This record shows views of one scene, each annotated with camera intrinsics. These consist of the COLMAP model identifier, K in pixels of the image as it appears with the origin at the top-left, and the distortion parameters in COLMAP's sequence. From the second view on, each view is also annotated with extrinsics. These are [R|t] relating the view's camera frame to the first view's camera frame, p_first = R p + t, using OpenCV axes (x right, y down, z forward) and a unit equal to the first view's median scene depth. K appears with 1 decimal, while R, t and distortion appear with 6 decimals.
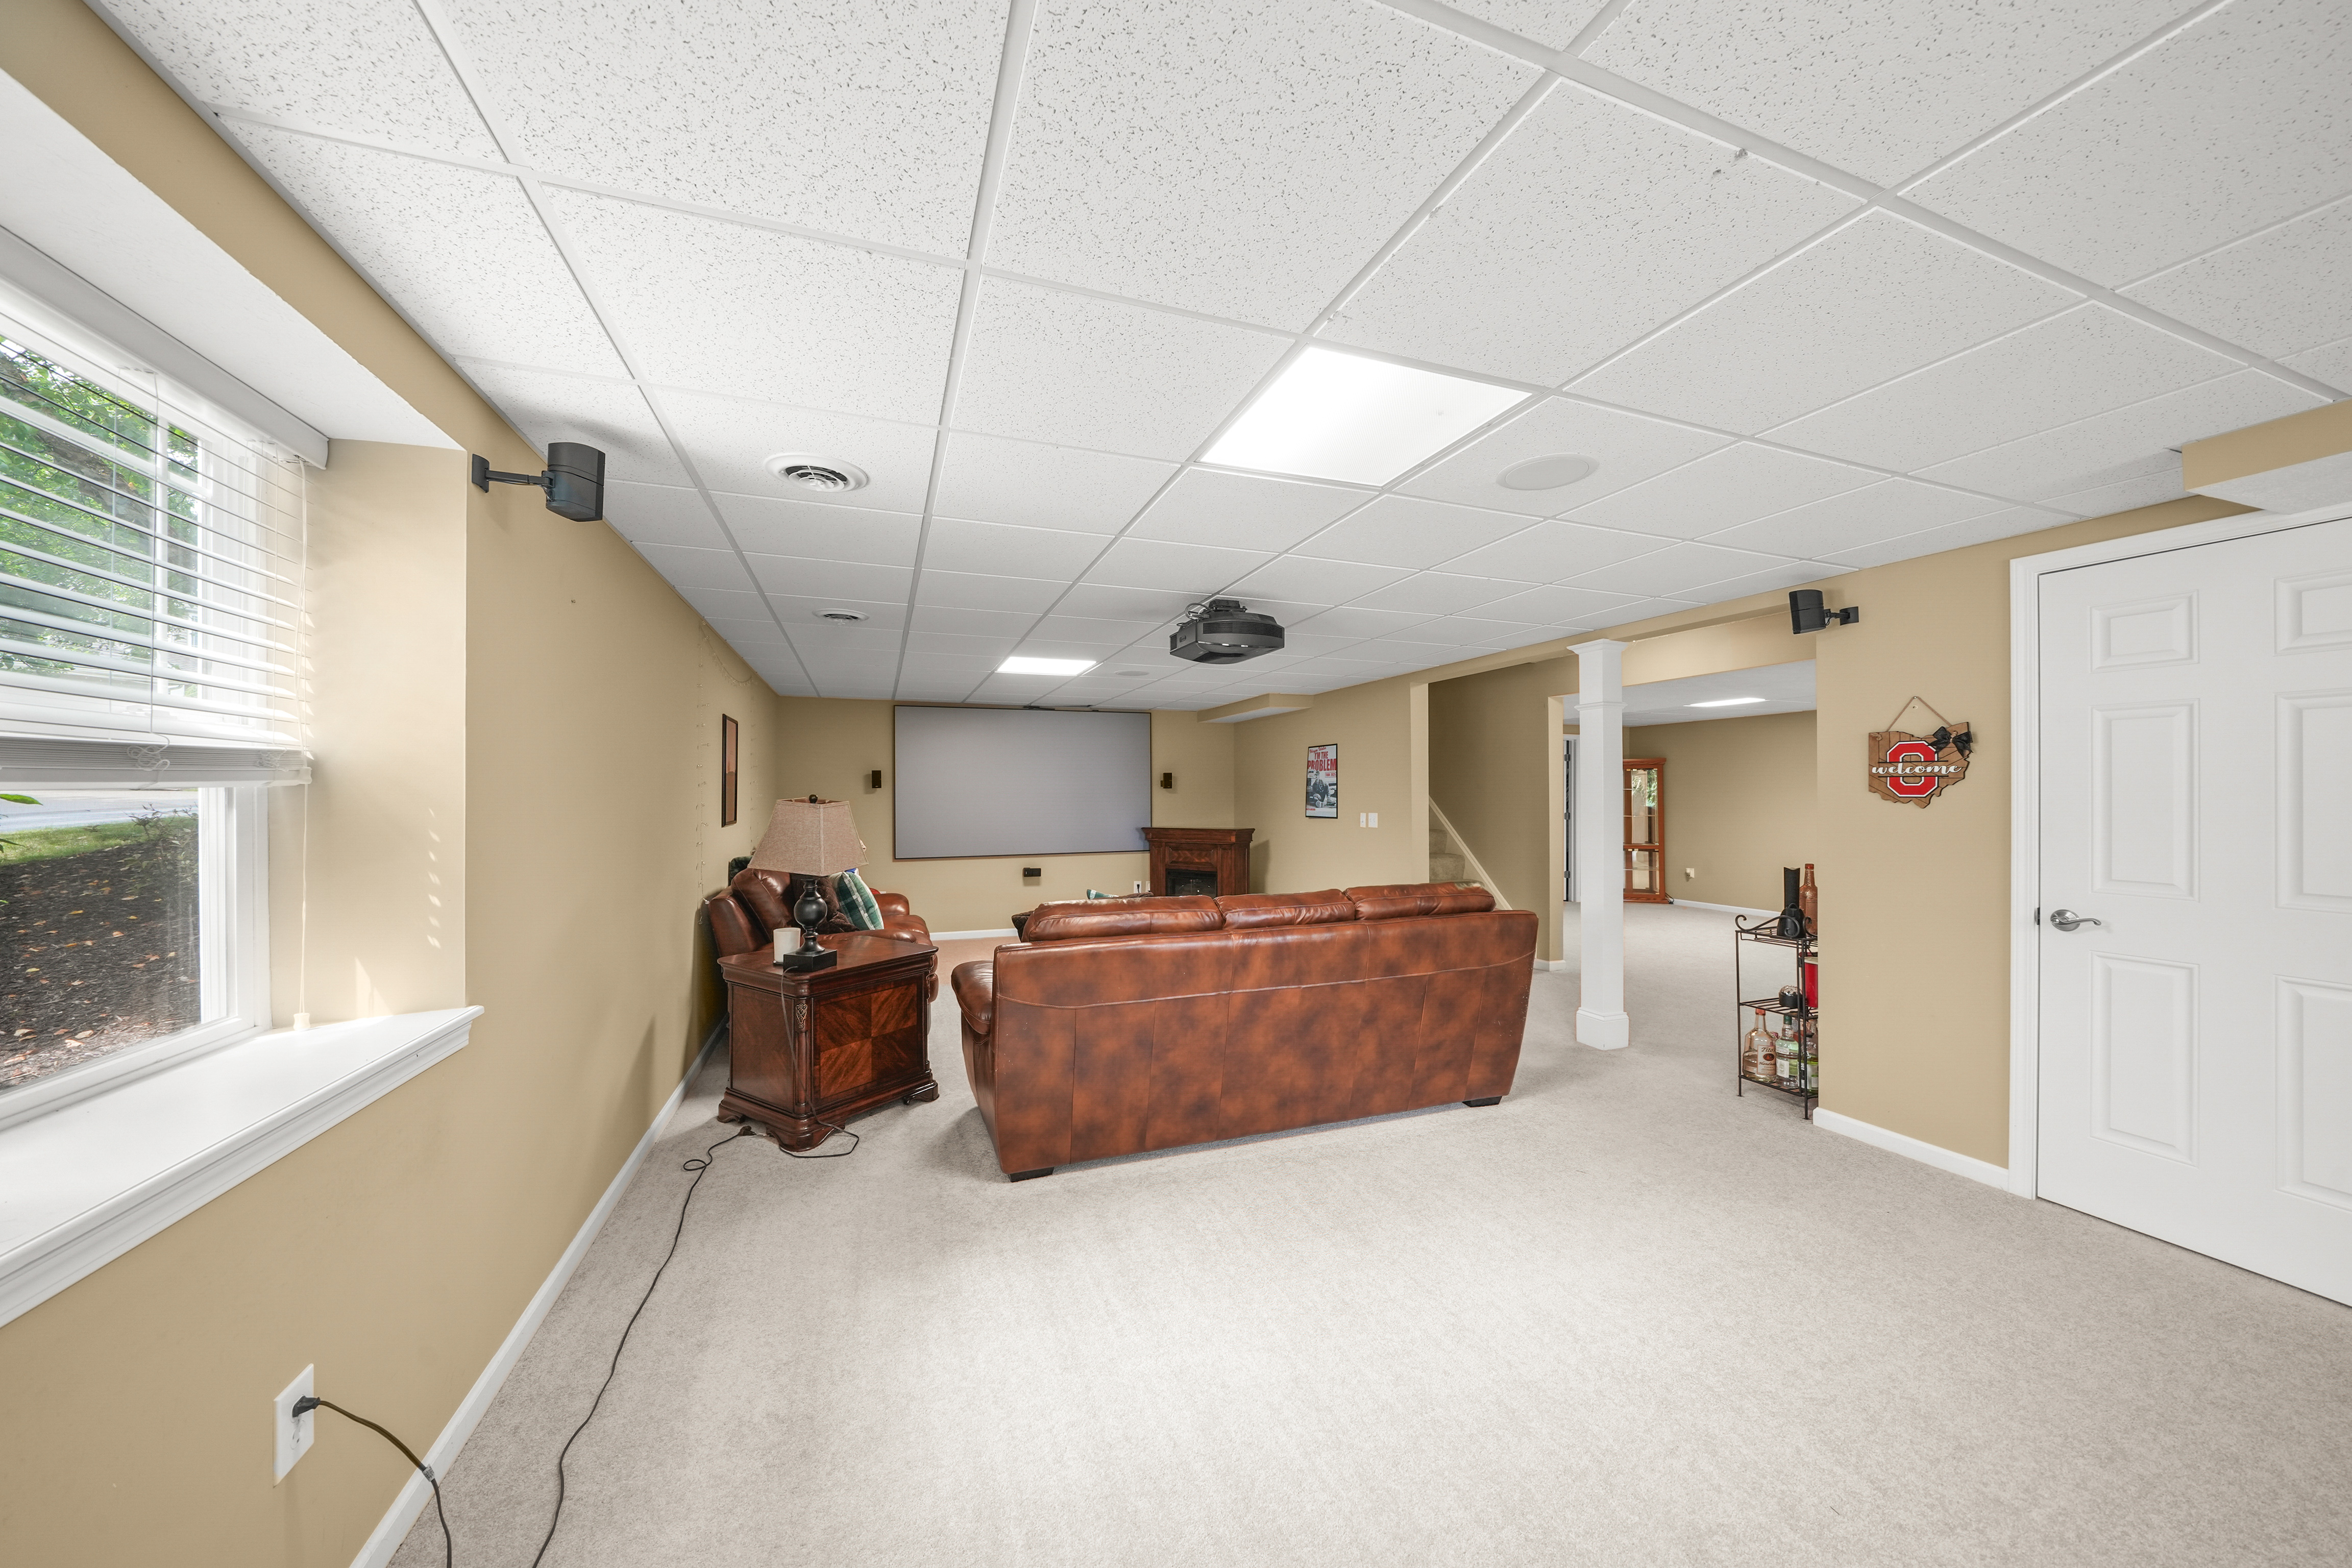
lens RADIAL K [[813.1, 0, 1166.4], [0, 813.1, 790.9], [0, 0, 1]] dist [-0.009146, 0.000714]
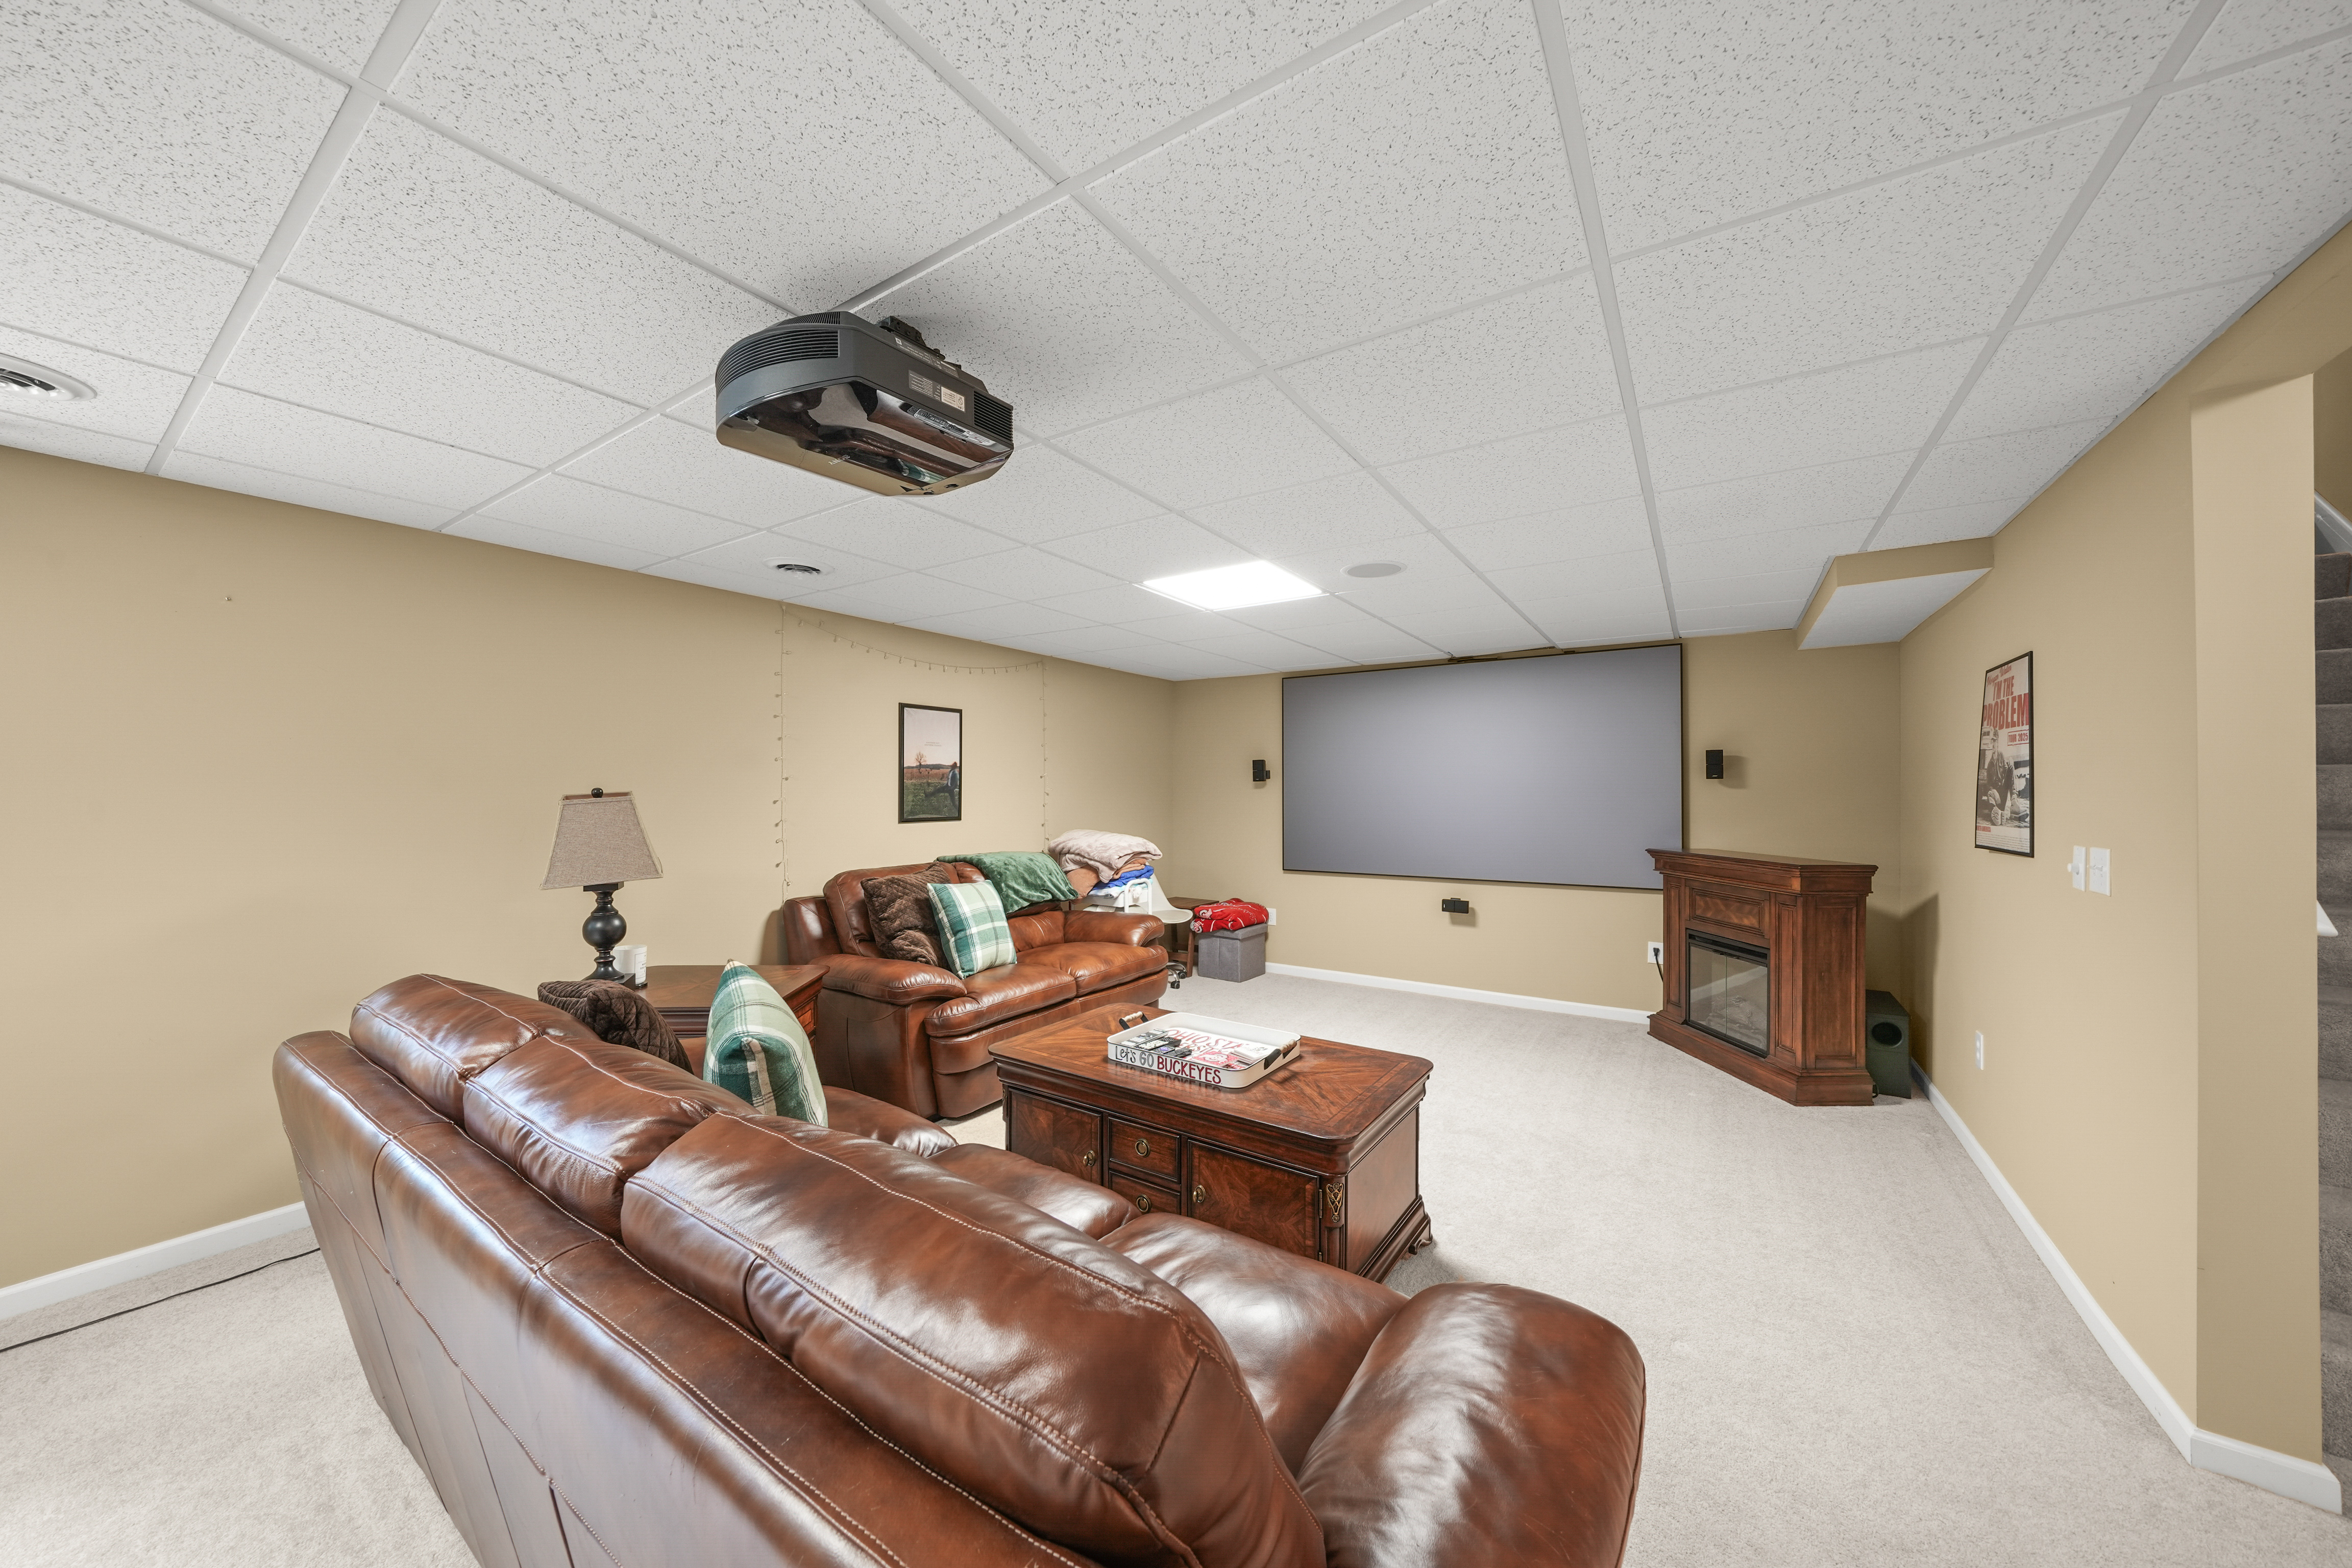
lens RADIAL K [[813.1, 0, 1170.4], [0, 813.1, 785.2], [0, 0, 1]] dist [-0.009146, 0.000714]
pose [[0.590843, -0.003030, -0.806781, 0.270139], [0.001333, 0.999995, -0.002780, 0.002274], [0.806785, 0.000567, 0.590844, 0.470986]]
